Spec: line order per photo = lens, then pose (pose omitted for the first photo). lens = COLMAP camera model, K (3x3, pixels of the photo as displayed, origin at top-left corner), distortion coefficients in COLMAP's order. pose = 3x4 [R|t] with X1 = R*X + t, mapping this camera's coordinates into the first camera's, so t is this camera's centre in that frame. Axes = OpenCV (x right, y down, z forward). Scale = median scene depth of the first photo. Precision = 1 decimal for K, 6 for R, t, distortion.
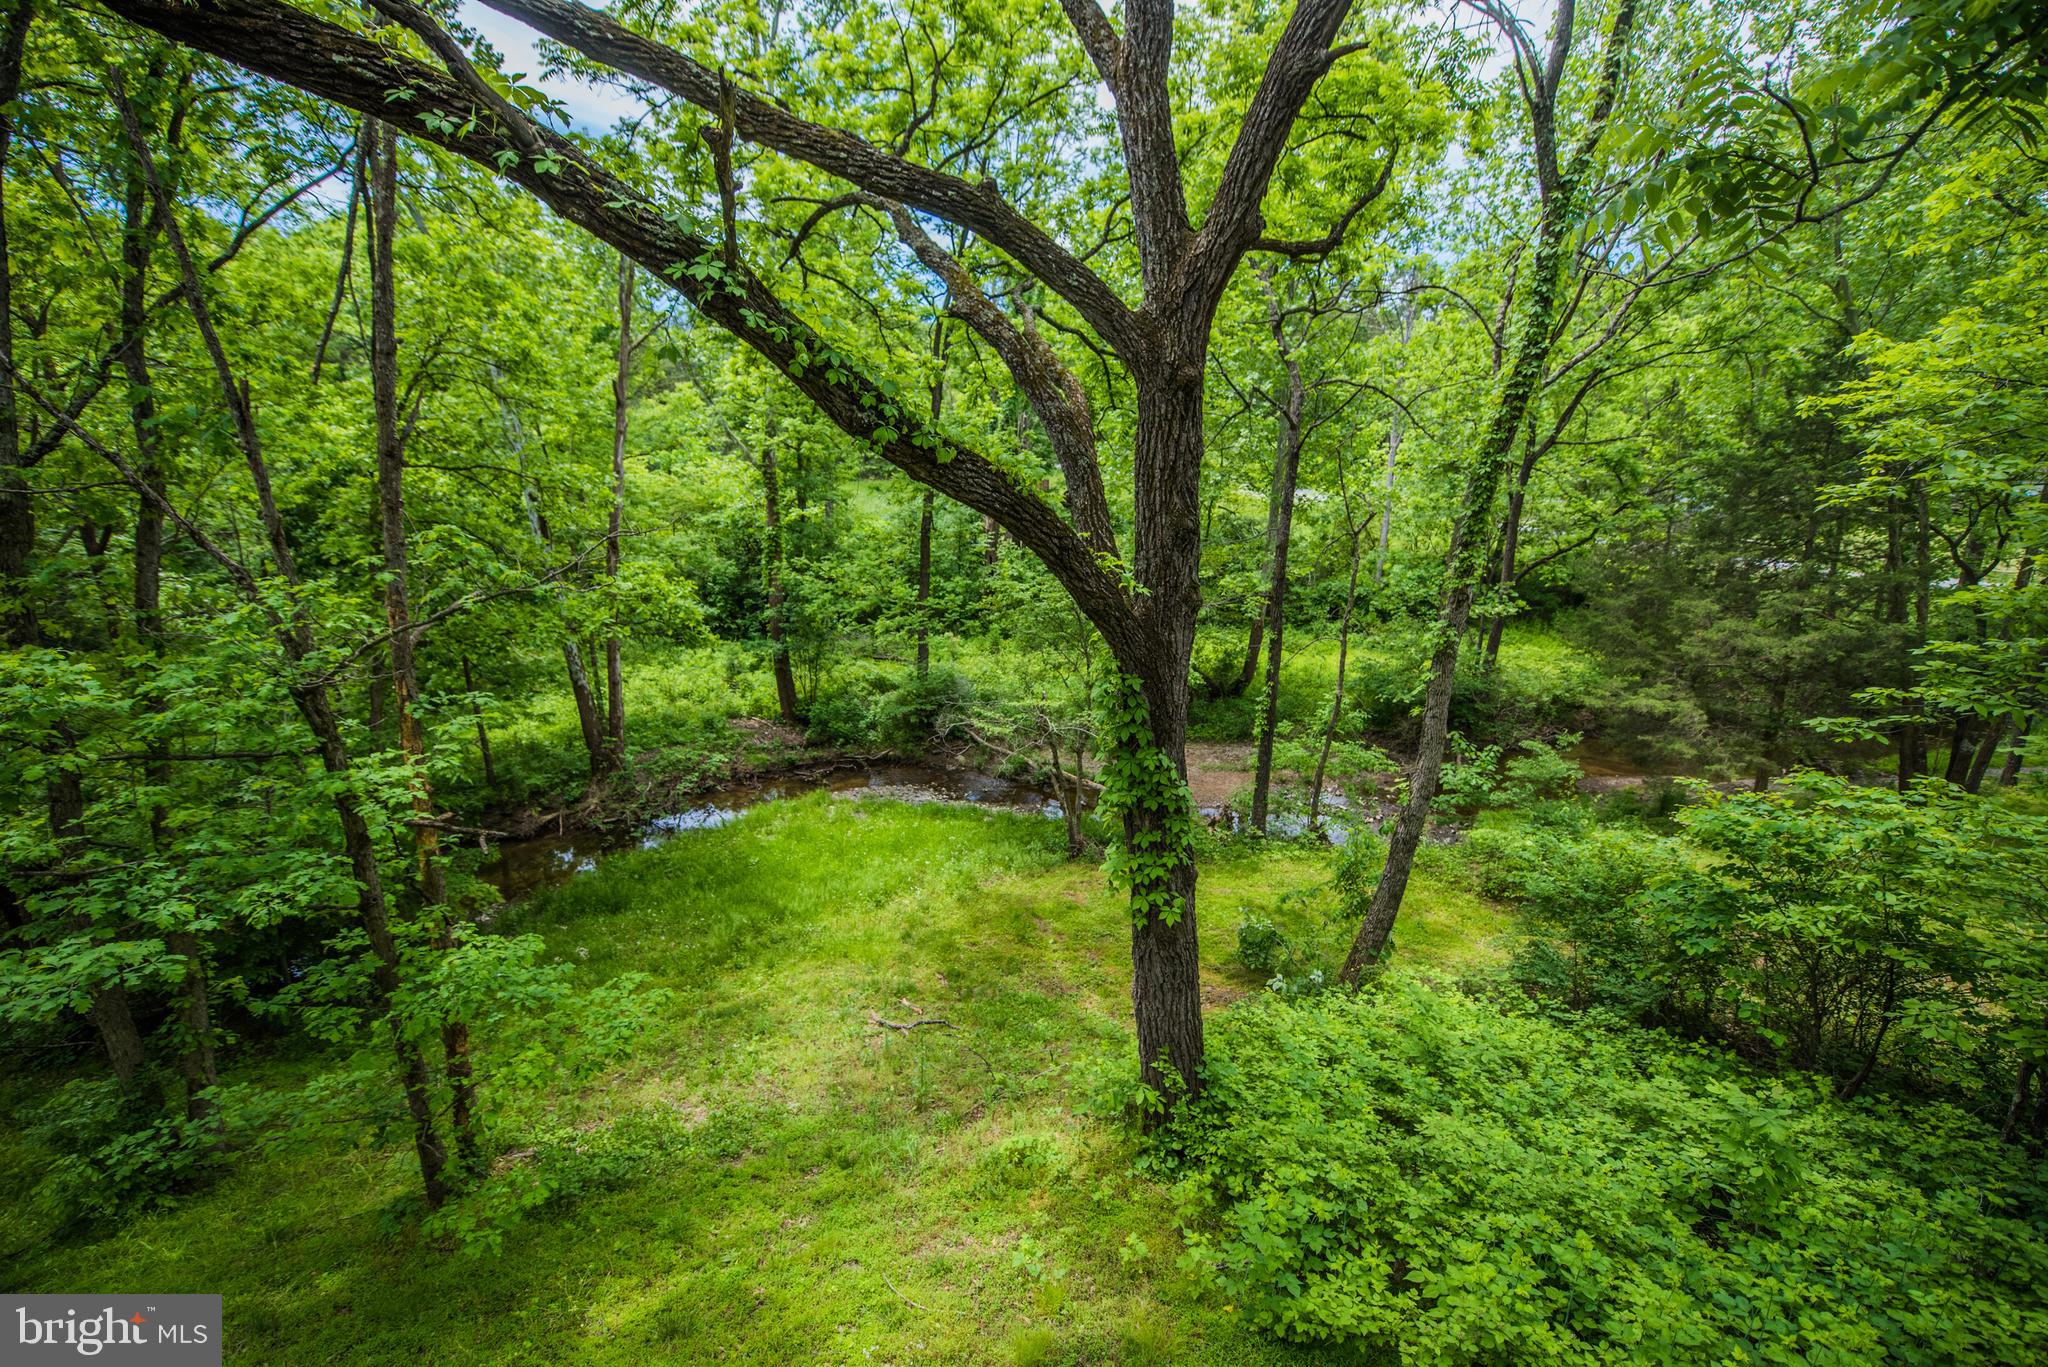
lens RADIAL K [[814.7, 0, 1018.1], [0, 814.7, 683.0], [0, 0, 1]] dist [-0.014211, -0.002587]
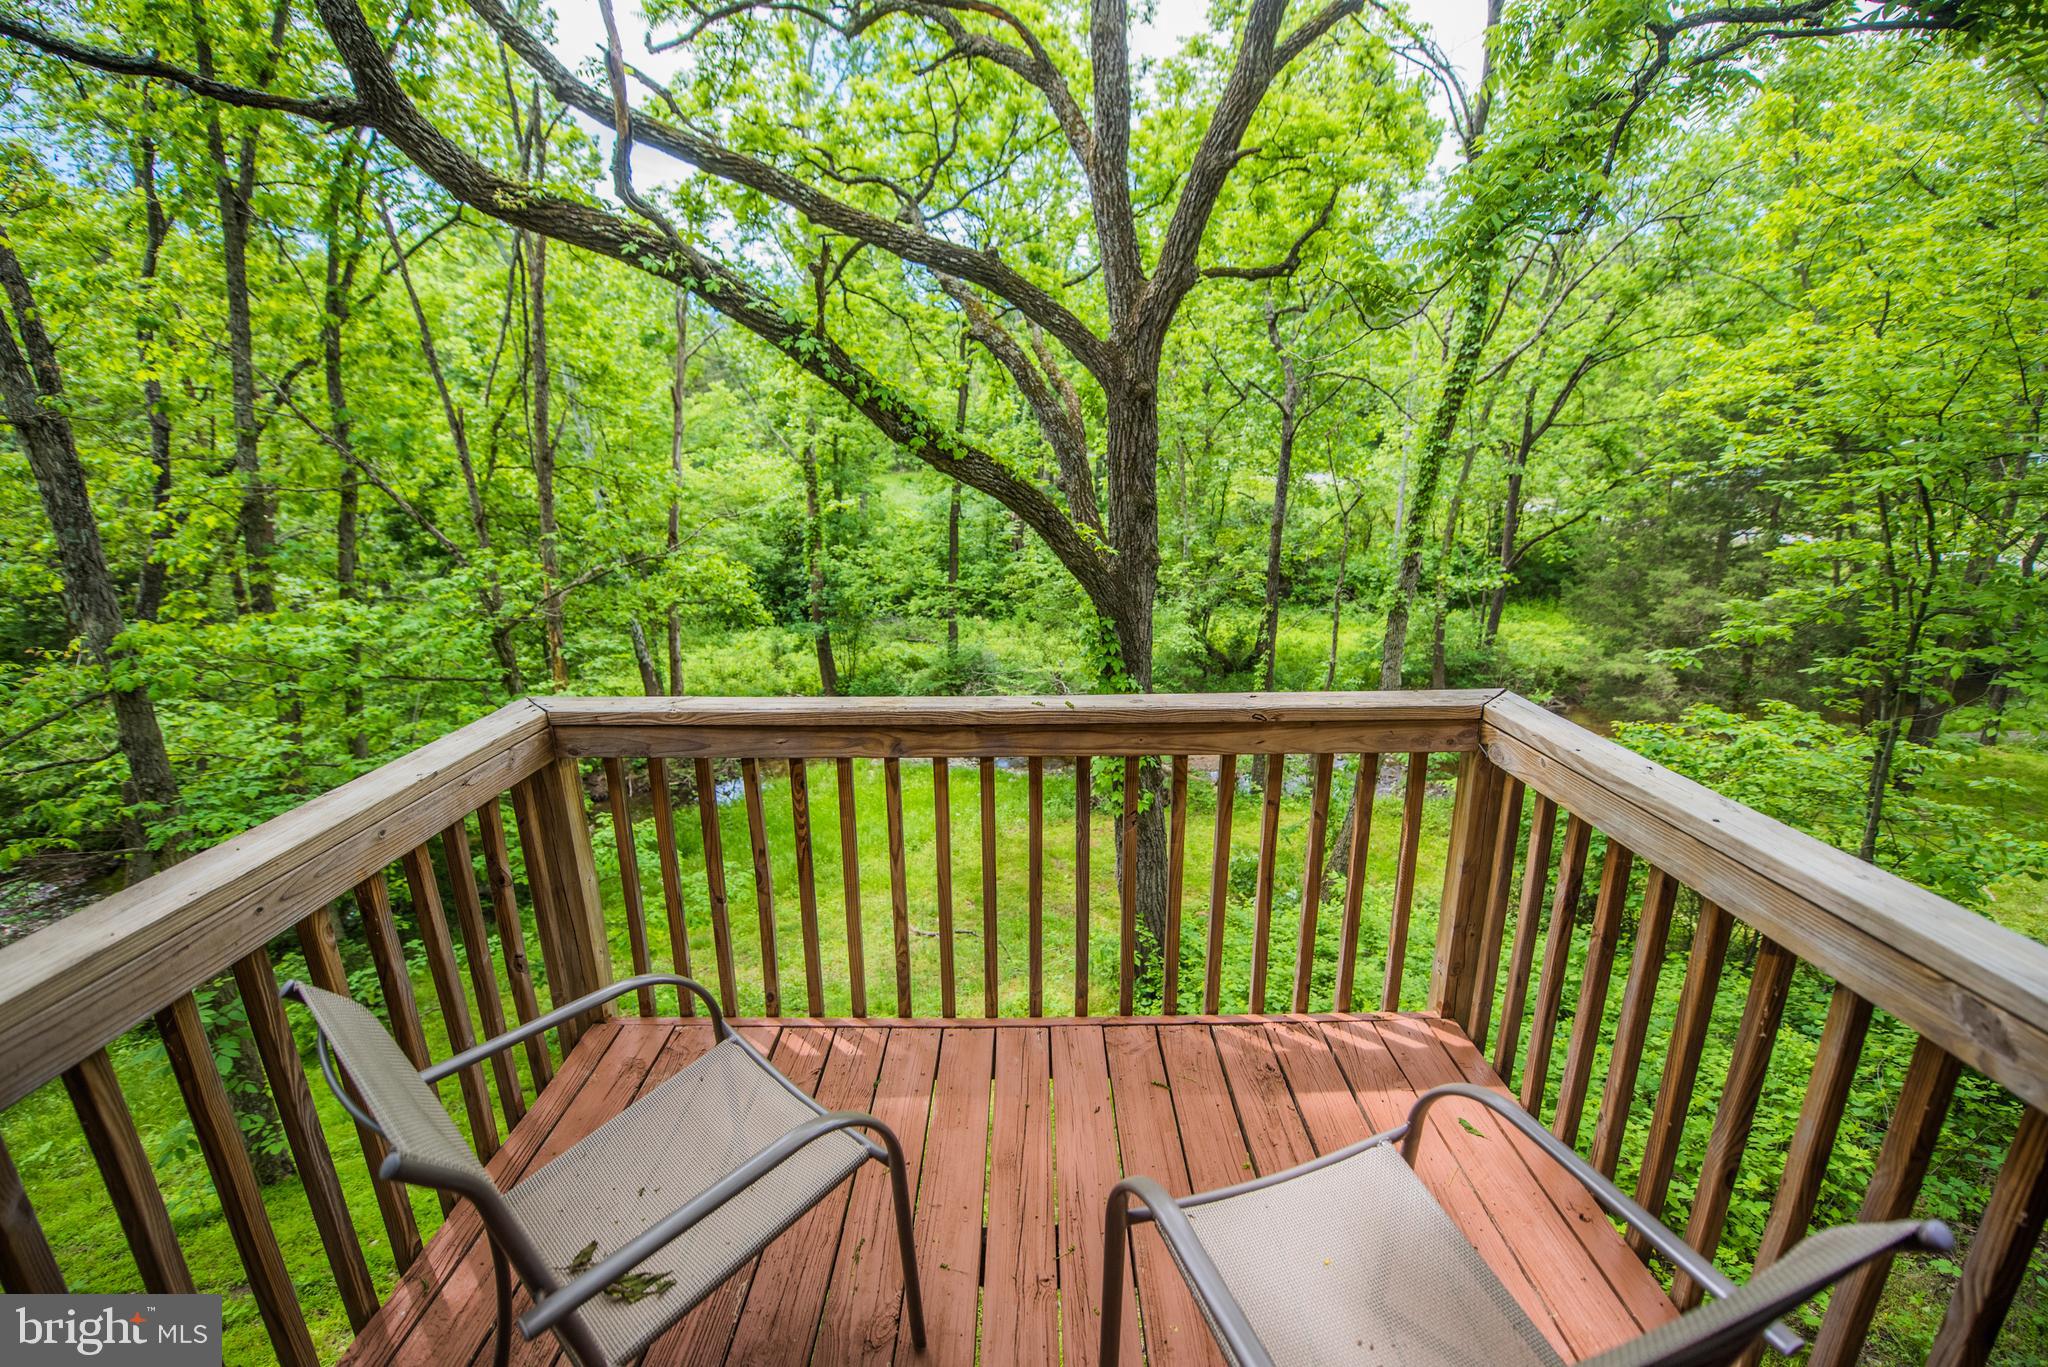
lens RADIAL K [[814.7, 0, 1018.1], [0, 814.7, 683.0], [0, 0, 1]] dist [-0.014211, -0.002587]
pose [[0.999194, -0.008443, -0.039256, 0.014766], [0.008888, 0.999898, 0.011174, 0.024345], [0.039158, -0.011514, 0.999167, -0.097054]]
